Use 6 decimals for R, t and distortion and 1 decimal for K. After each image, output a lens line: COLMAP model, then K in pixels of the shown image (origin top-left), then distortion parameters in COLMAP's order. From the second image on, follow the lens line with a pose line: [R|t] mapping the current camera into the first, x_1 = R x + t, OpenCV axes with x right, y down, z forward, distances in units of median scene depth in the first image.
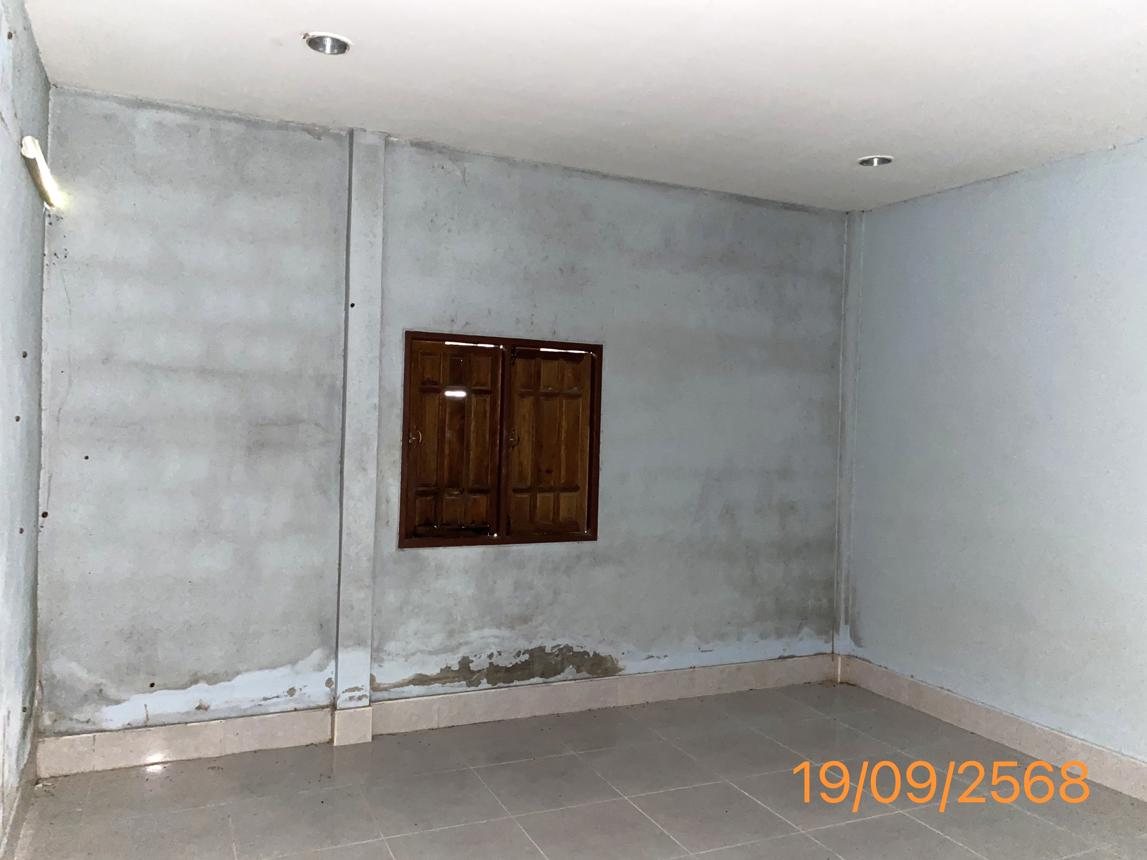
lens RADIAL K [[870.0, 0, 573.5], [0, 870.0, 430.0], [0, 0, 1]] dist [0.003266, 0.001043]
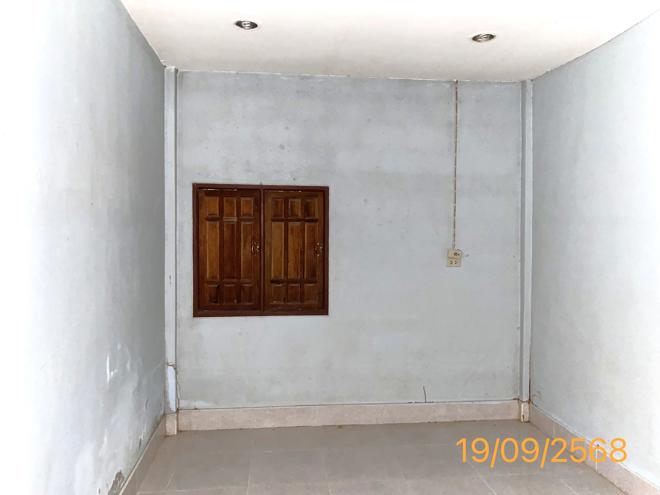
lens RADIAL K [[500.6, 0, 330.0], [0, 500.6, 247.5], [0, 0, 1]] dist [0.003266, 0.001043]
pose [[0.950082, -0.016272, -0.311575, 0.310519], [0.017106, 0.999854, -0.000056, 0.009111], [0.311530, -0.005276, 0.950222, 0.172862]]
